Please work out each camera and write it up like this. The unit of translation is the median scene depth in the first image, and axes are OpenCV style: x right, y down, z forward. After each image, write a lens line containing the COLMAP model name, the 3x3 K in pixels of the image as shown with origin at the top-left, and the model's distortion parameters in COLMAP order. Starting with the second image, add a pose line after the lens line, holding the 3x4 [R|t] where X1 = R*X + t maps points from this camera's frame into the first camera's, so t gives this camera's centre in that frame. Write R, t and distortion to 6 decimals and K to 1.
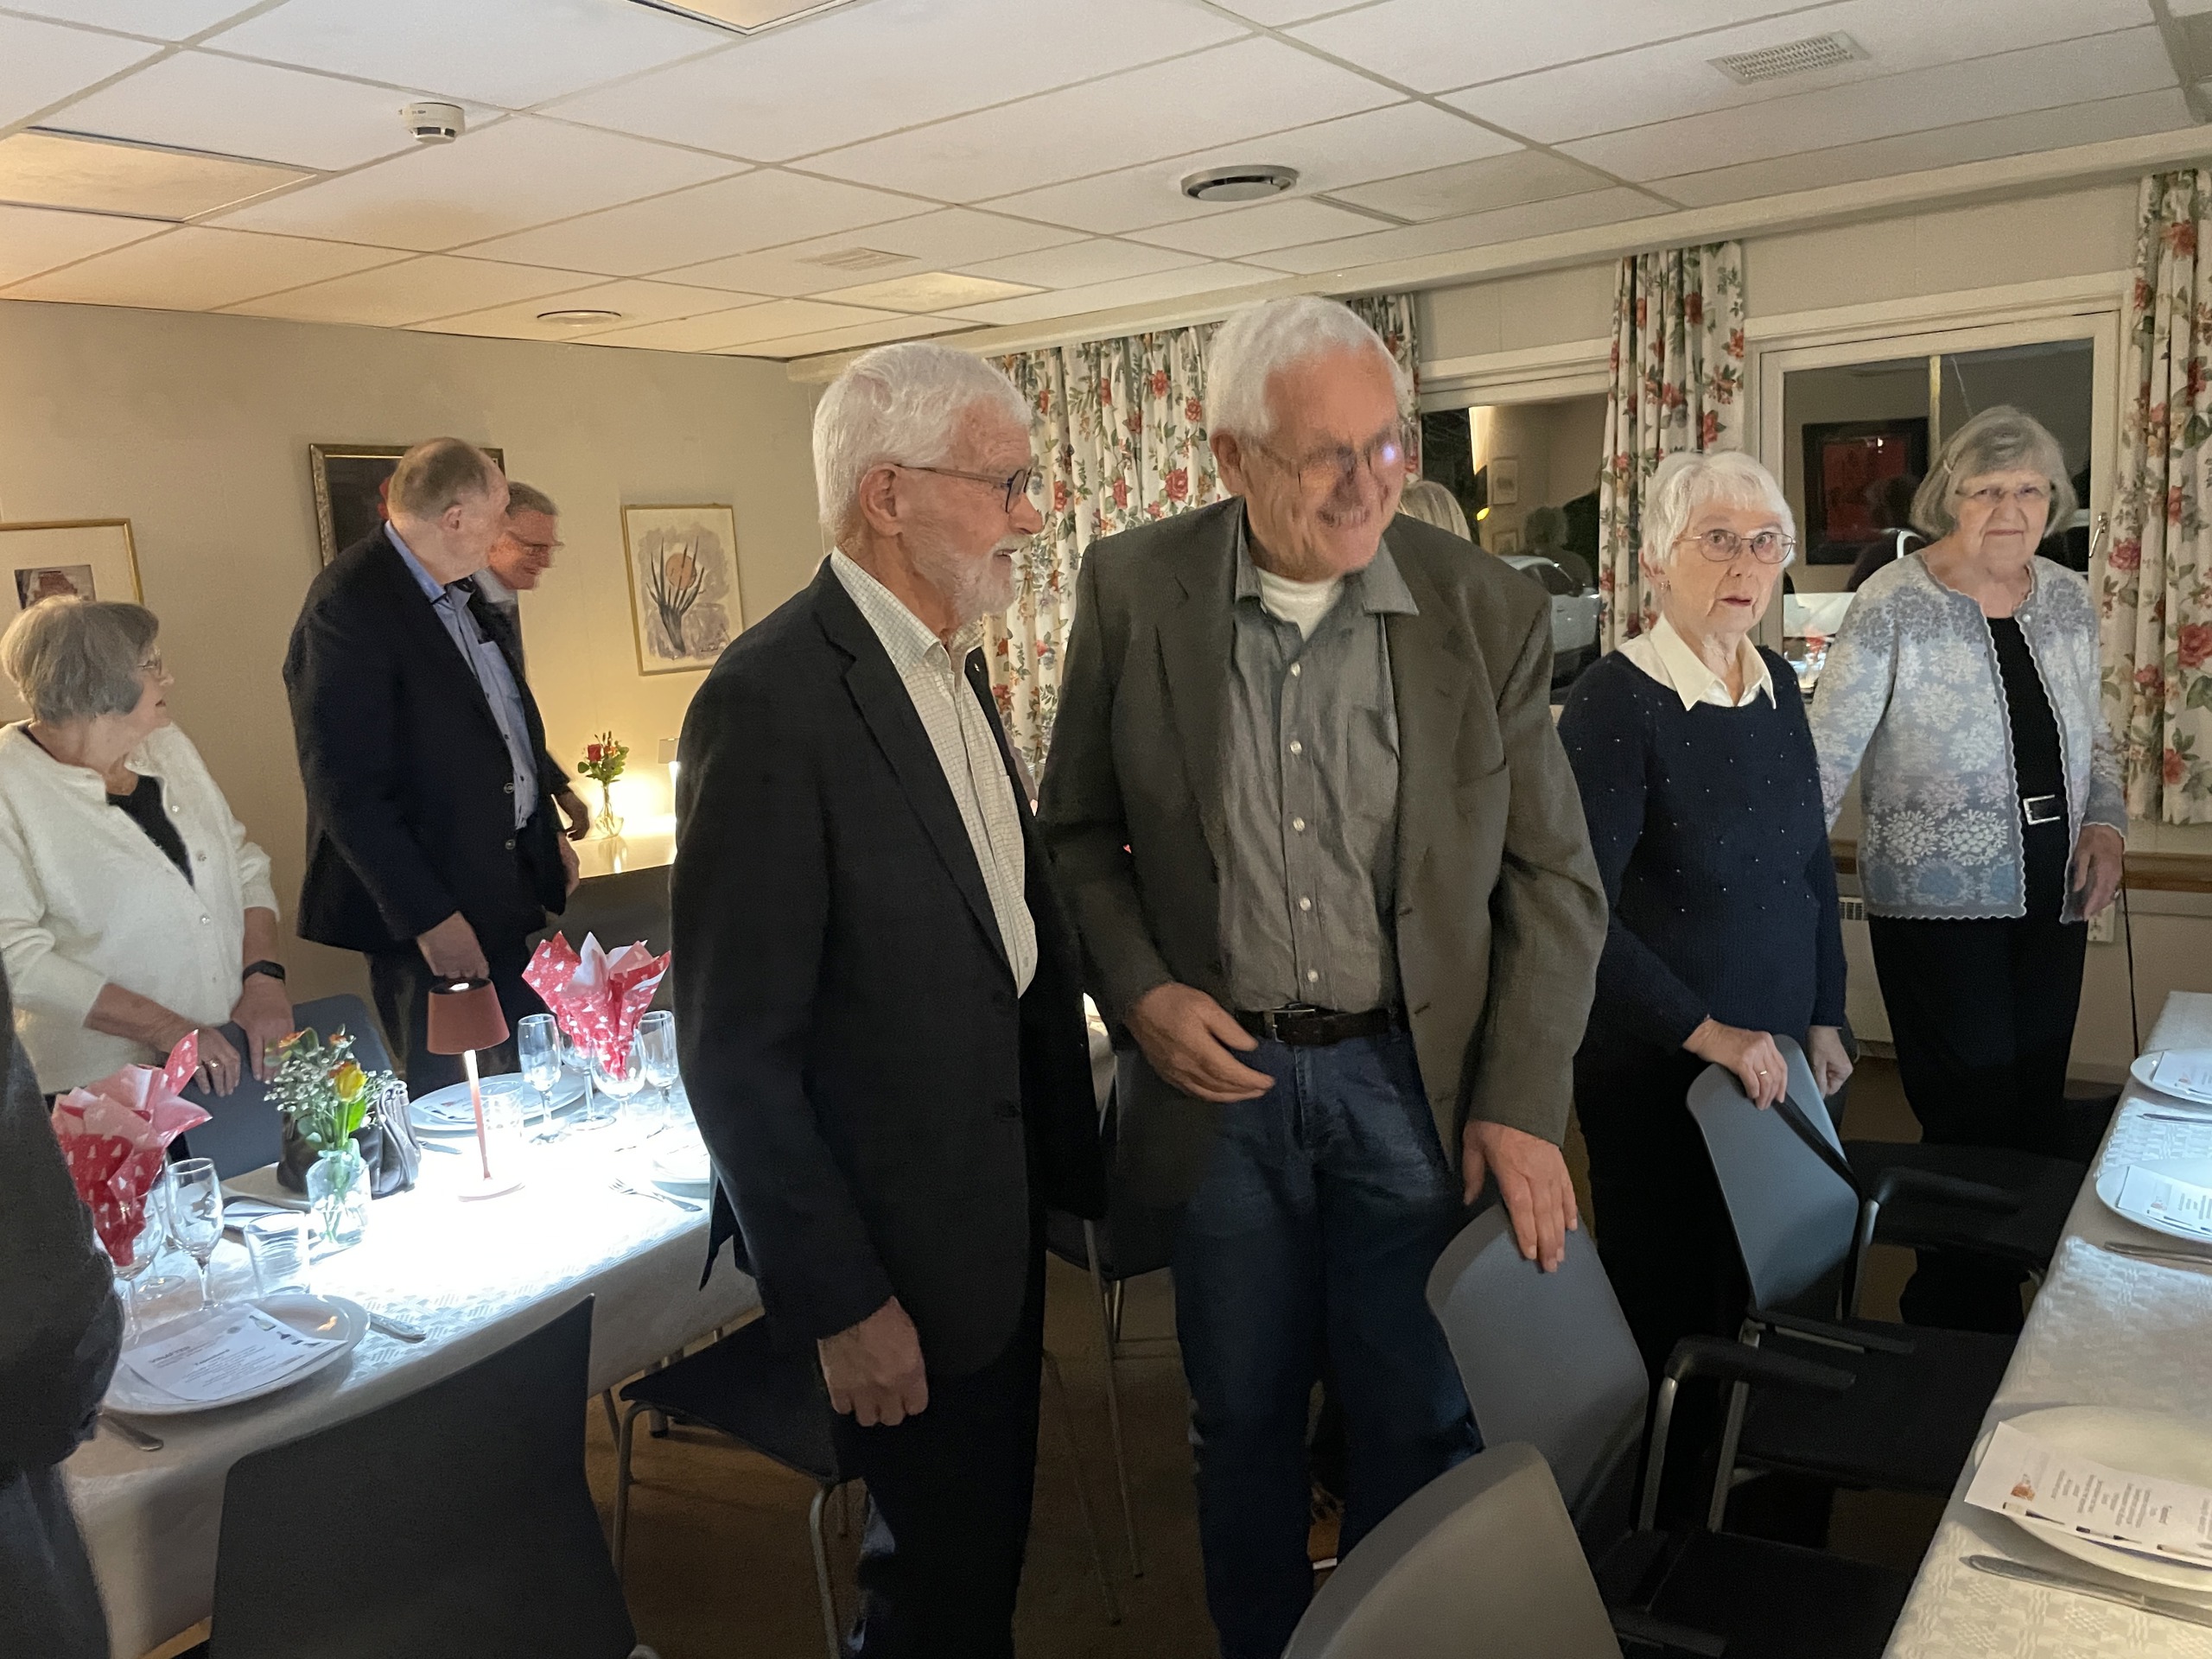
lens RADIAL K [[1713.3, 0, 1109.3], [0, 1713.3, 805.5], [0, 0, 1]] dist [0.082688, -0.111449]
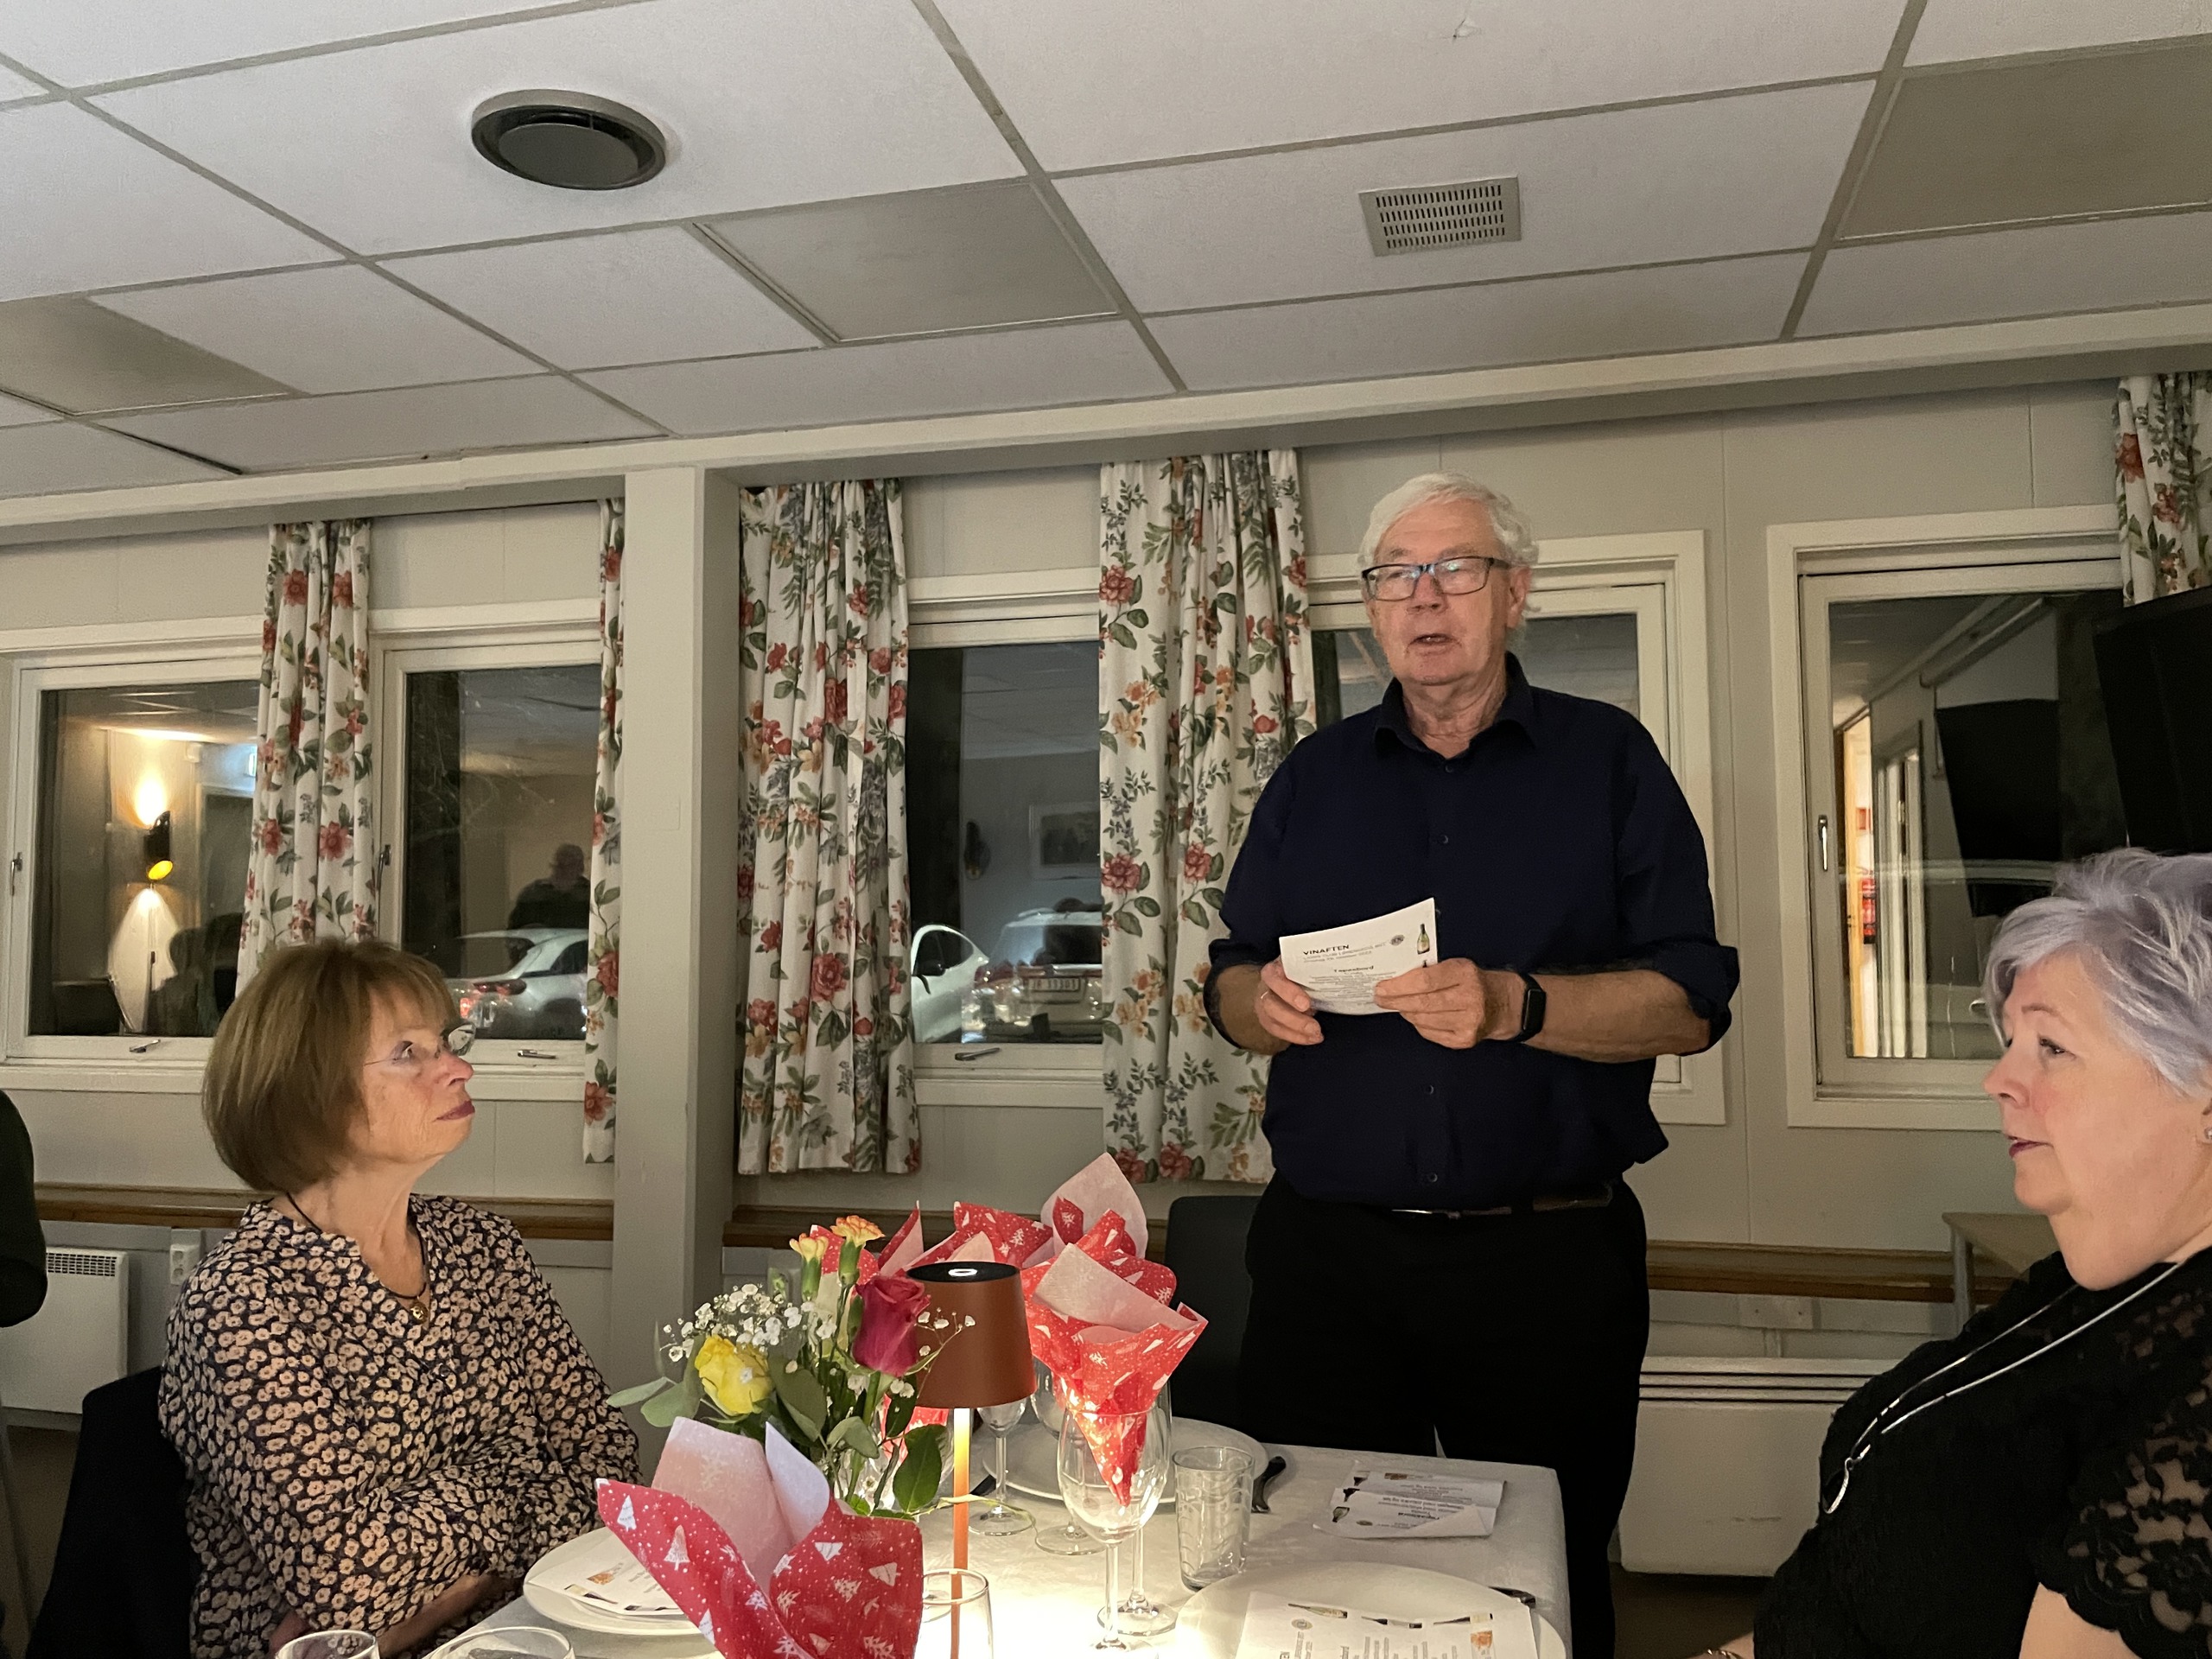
lens RADIAL K [[1713.3, 0, 1109.3], [0, 1713.3, 805.5], [0, 0, 1]] dist [0.082688, -0.111449]
pose [[0.932907, 0.081923, 0.350675, 0.598893], [-0.000587, 0.974125, -0.226010, 0.033219], [-0.360117, 0.210640, 0.908816, -0.090031]]
